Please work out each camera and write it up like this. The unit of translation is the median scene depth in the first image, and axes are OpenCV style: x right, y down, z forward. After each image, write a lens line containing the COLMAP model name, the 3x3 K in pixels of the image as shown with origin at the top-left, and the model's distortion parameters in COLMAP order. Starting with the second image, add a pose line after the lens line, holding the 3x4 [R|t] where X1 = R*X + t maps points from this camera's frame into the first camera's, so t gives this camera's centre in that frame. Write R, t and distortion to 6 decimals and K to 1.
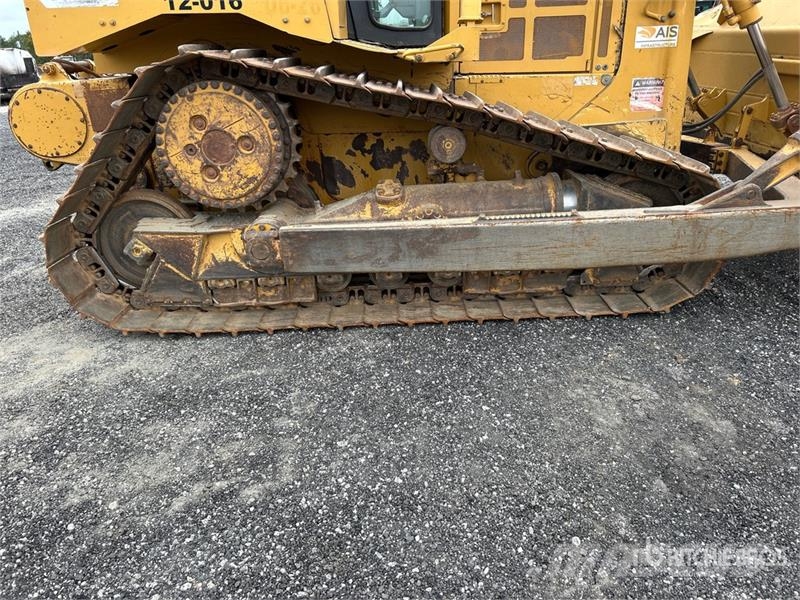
lens RADIAL K [[596.4, 0, 400.0], [0, 596.4, 300.0], [0, 0, 1]] dist [0.058557, -0.067725]
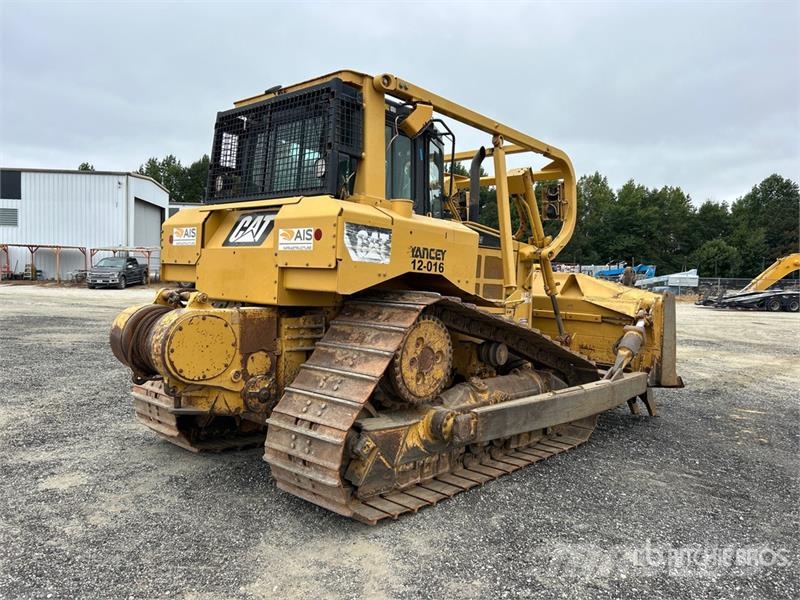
lens RADIAL K [[603.7, 0, 400.0], [0, 603.7, 300.0], [0, 0, 1]] dist [0.070660, -0.074870]
pose [[0.674589, 0.042830, 0.736950, -1.348213], [0.225742, 0.938522, -0.261185, -0.028562], [-0.702830, 0.342553, 0.623448, 0.114113]]
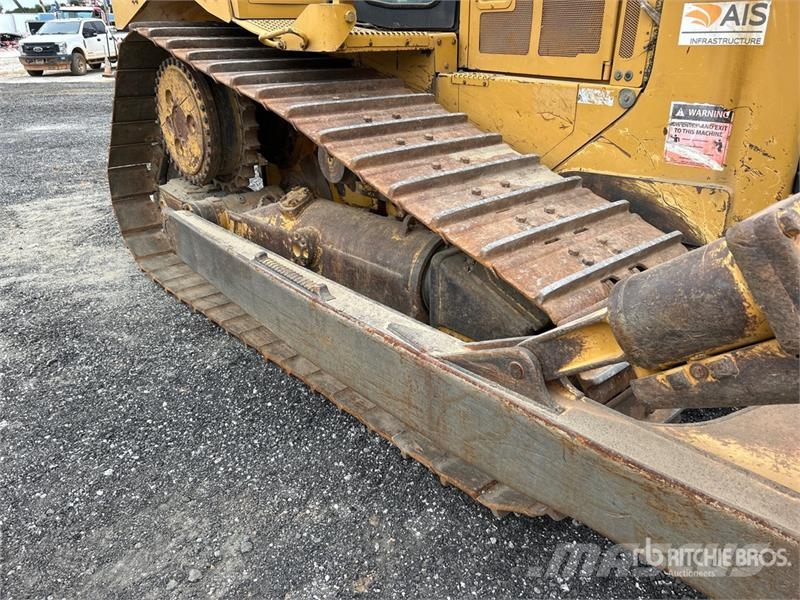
lens RADIAL K [[596.4, 0, 400.0], [0, 596.4, 300.0], [0, 0, 1]] dist [0.058557, -0.067725]
pose [[0.663023, 0.329451, -0.672207, 0.724637], [-0.303686, 0.939117, 0.160728, -0.242337], [0.684234, 0.097574, 0.722706, 0.525806]]
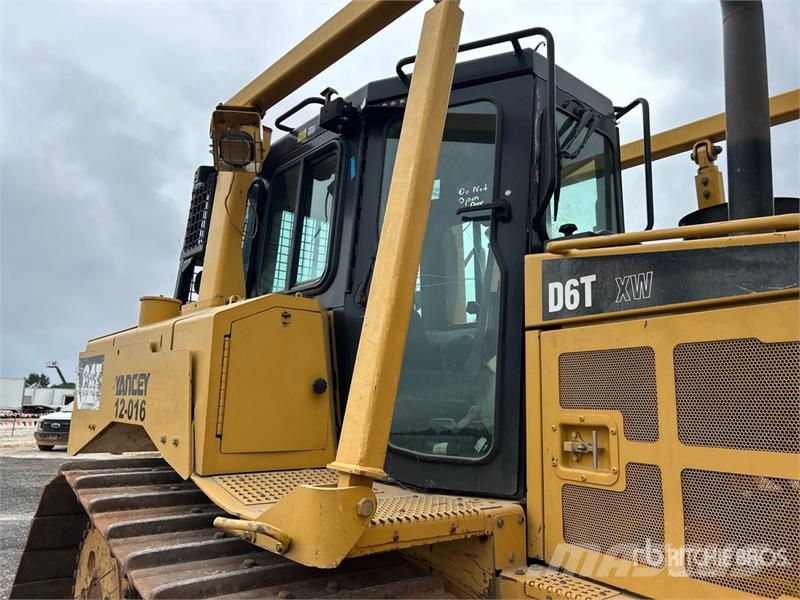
lens RADIAL K [[596.4, 0, 400.0], [0, 596.4, 300.0], [0, 0, 1]] dist [0.058557, -0.067725]
pose [[0.650752, -0.092036, -0.753691, 0.455849], [-0.337565, 0.854067, -0.395753, -0.383462], [0.680126, 0.511957, 0.524718, 0.681221]]
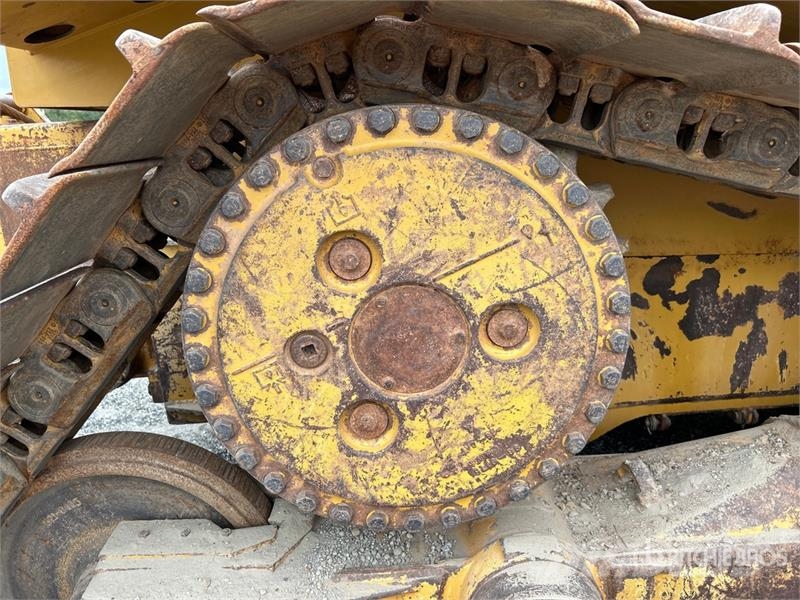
lens RADIAL K [[596.4, 0, 400.0], [0, 596.4, 300.0], [0, 0, 1]] dist [0.058557, -0.067725]
pose [[0.999215, 0.002585, 0.039530, -0.308551], [0.002128, 0.992925, -0.118725, -0.233384], [-0.039558, 0.118716, 0.992140, 0.704682]]
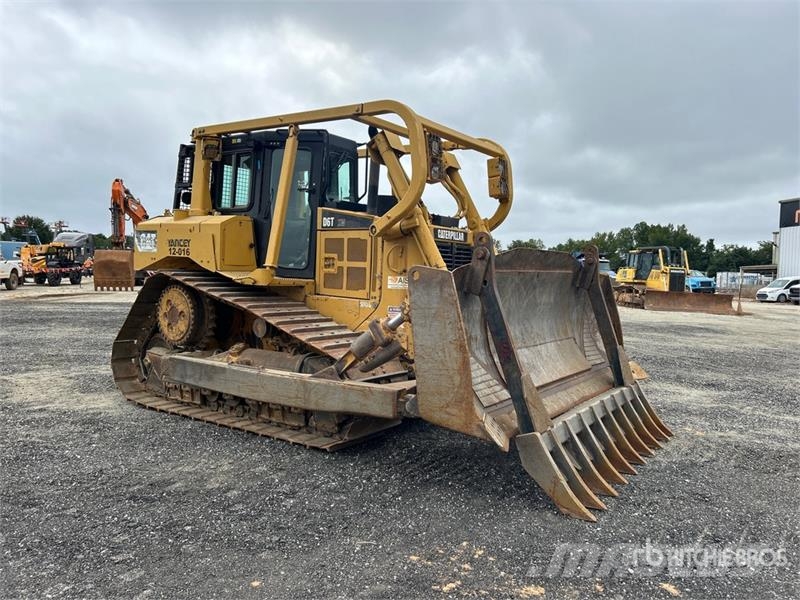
lens RADIAL K [[596.4, 0, 400.0], [0, 596.4, 300.0], [0, 0, 1]] dist [0.058557, -0.067725]
pose [[0.811140, 0.088048, -0.578187, 1.465505], [-0.282815, 0.924382, -0.255995, 0.004578], [0.511926, 0.371167, 0.774704, -0.207406]]
